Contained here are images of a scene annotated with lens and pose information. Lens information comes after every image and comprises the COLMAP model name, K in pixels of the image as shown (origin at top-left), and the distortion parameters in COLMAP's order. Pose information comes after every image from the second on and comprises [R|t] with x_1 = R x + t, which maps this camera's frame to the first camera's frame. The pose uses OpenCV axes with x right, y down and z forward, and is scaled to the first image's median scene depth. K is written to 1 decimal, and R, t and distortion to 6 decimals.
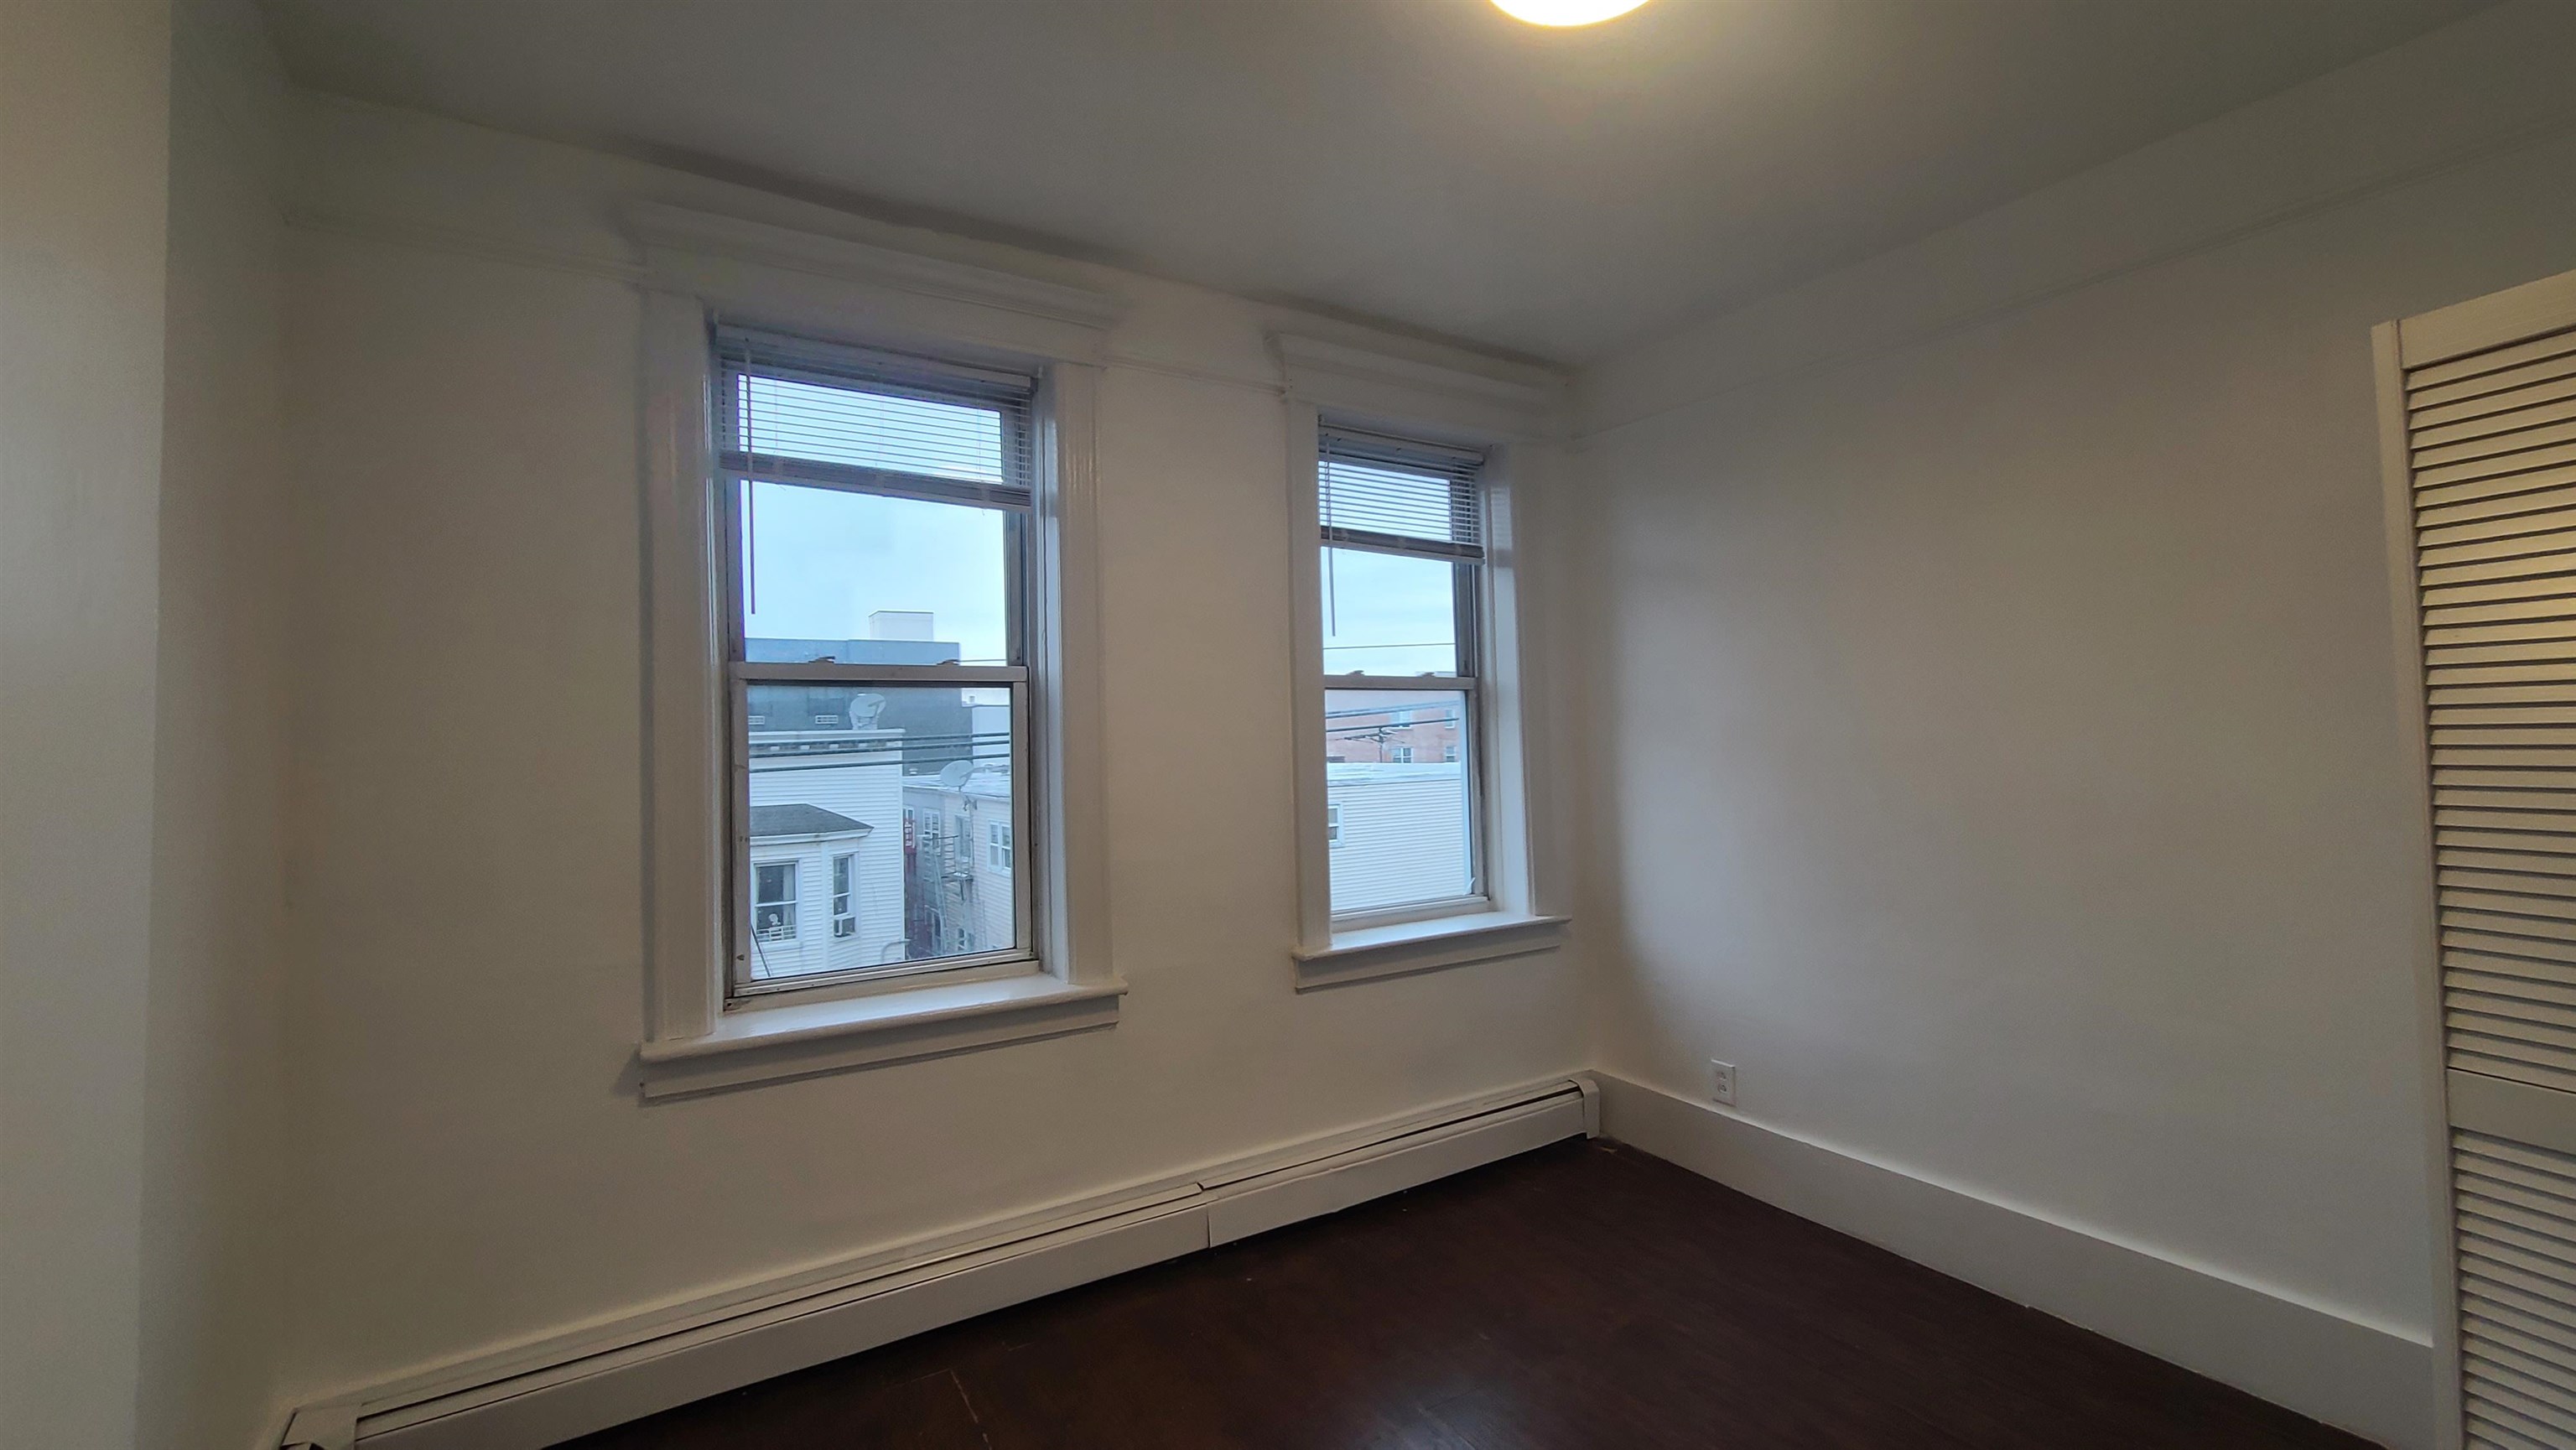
lens RADIAL K [[1053.2, 0, 1283.9], [0, 1053.2, 719.1], [0, 0, 1]] dist [-0.000039, 0.000339]
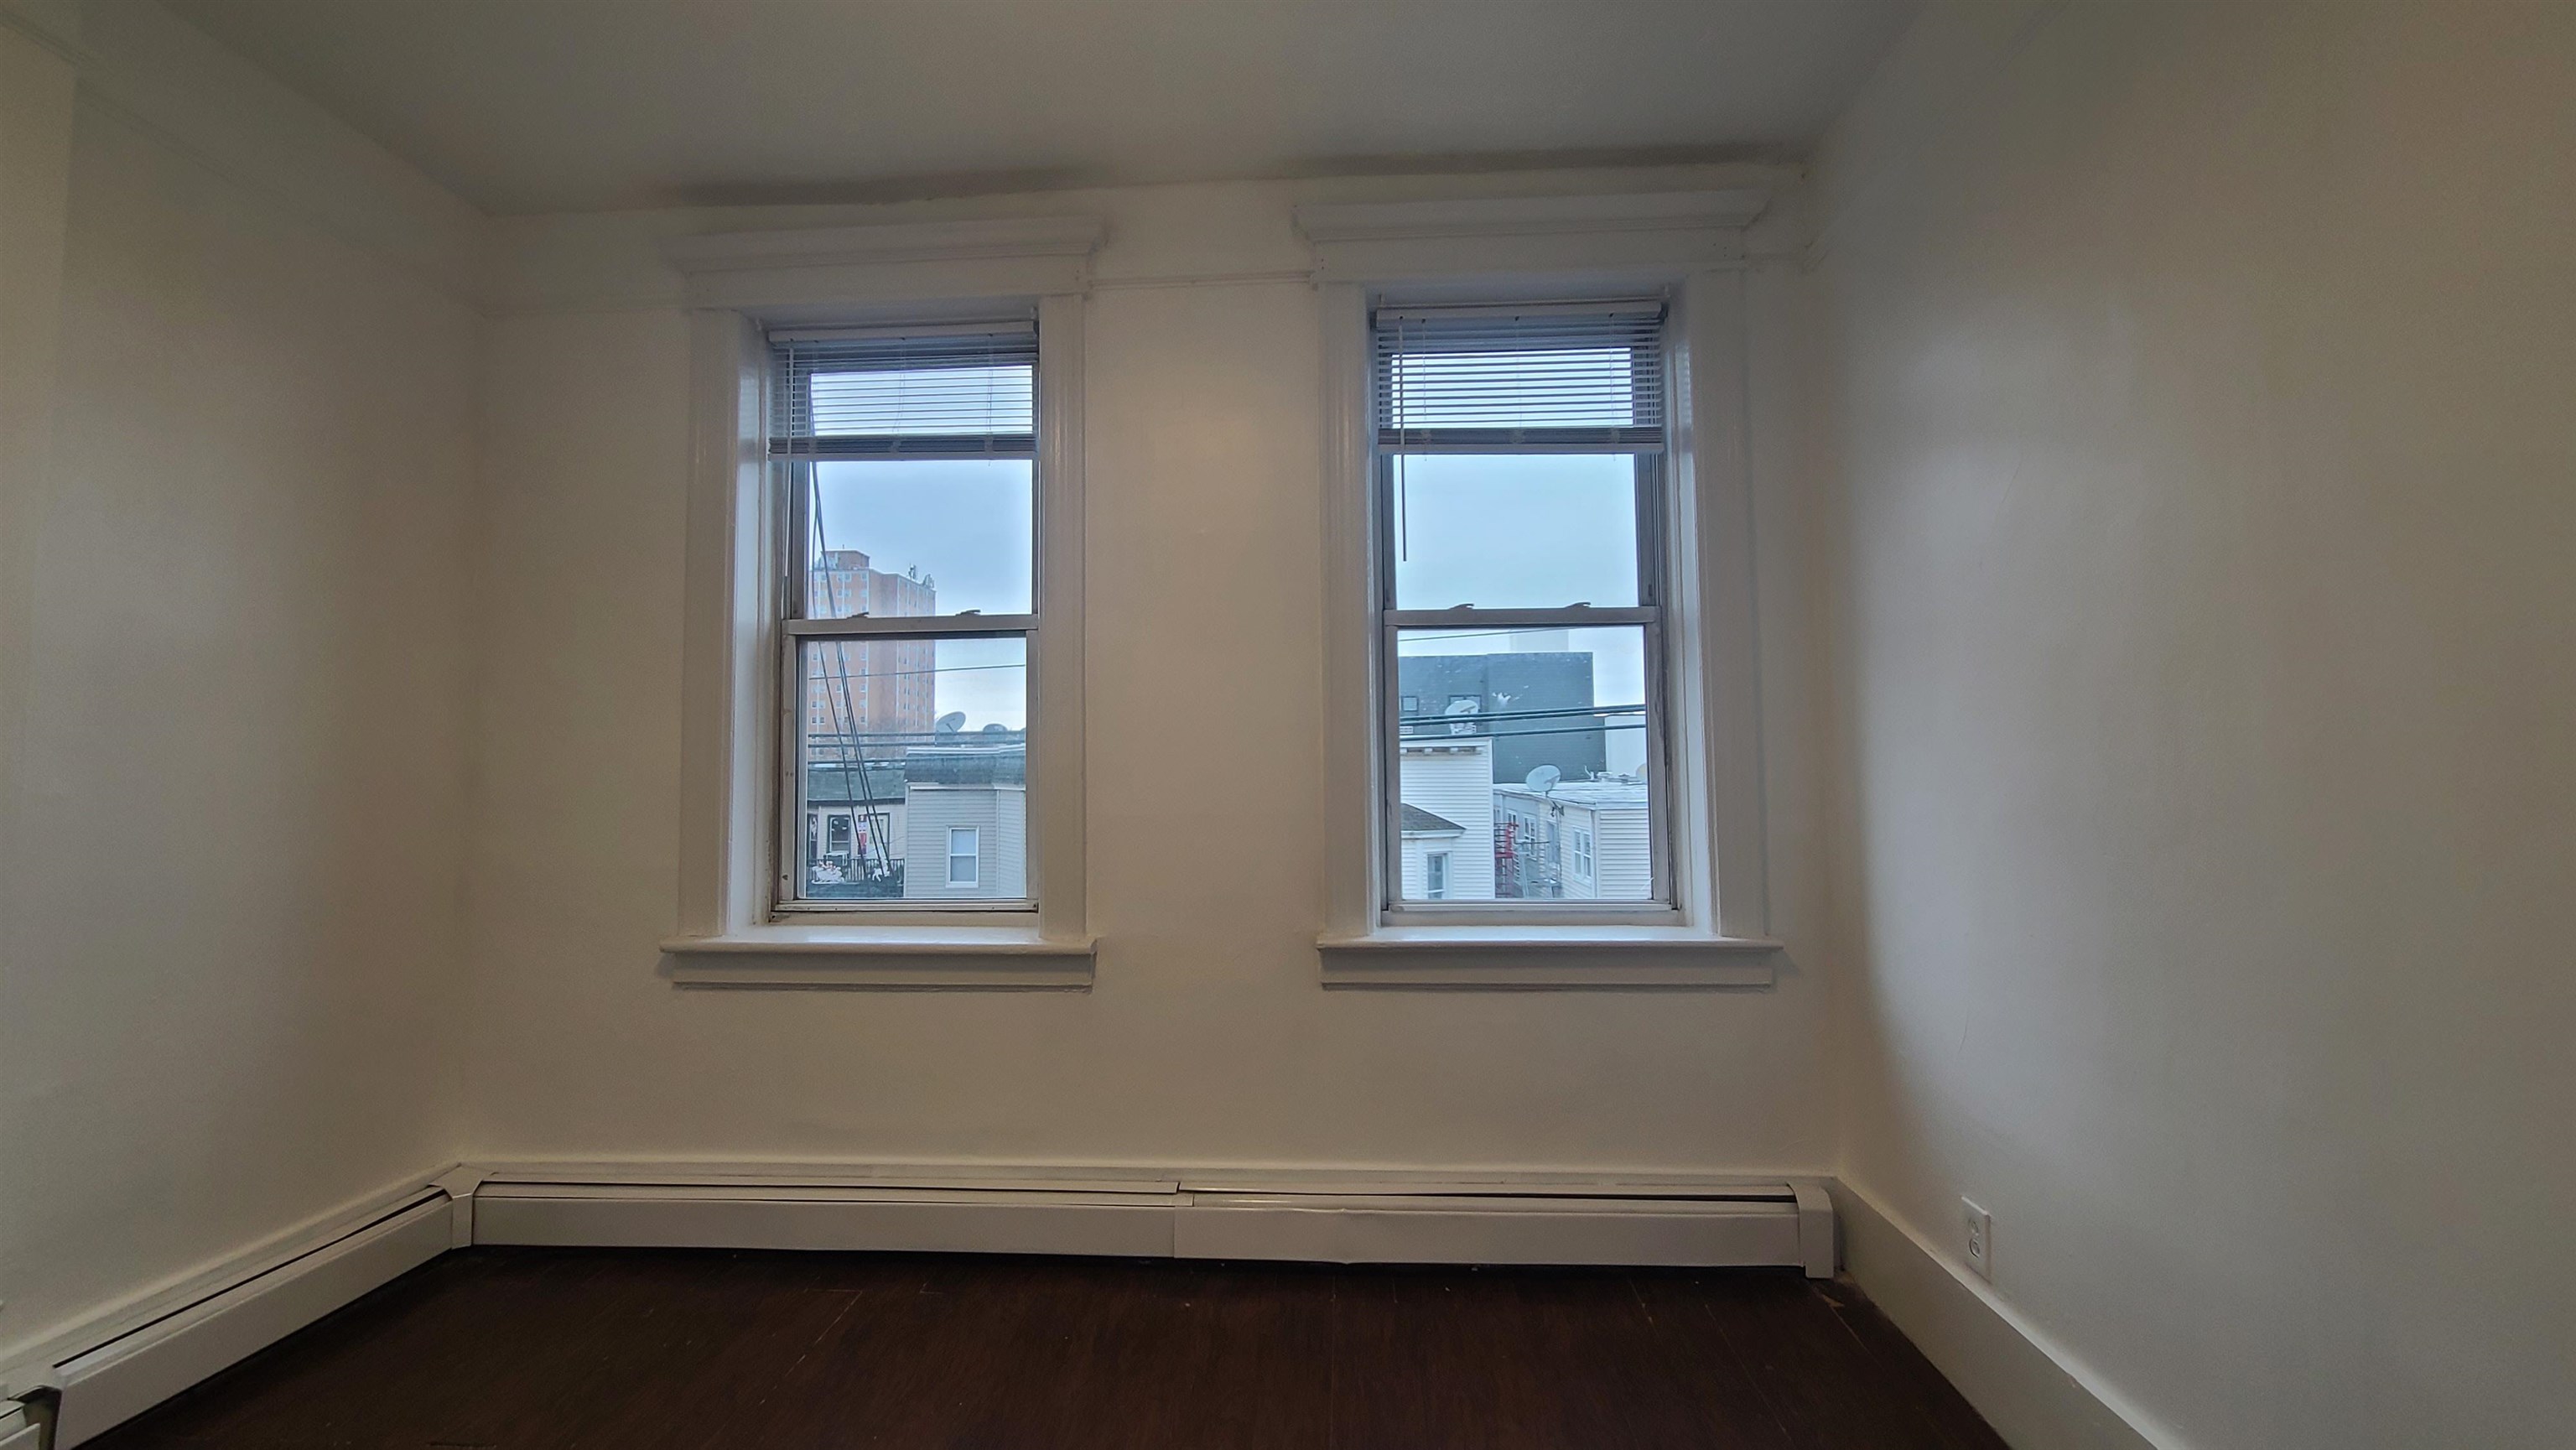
lens RADIAL K [[1053.2, 0, 1287.6], [0, 1053.2, 717.3], [0, 0, 1]] dist [-0.000039, 0.000339]
pose [[0.820706, -0.013800, -0.571184, 0.437332], [0.005648, 0.999855, -0.016042, 0.055142], [0.571322, 0.009939, 0.820666, 0.277452]]
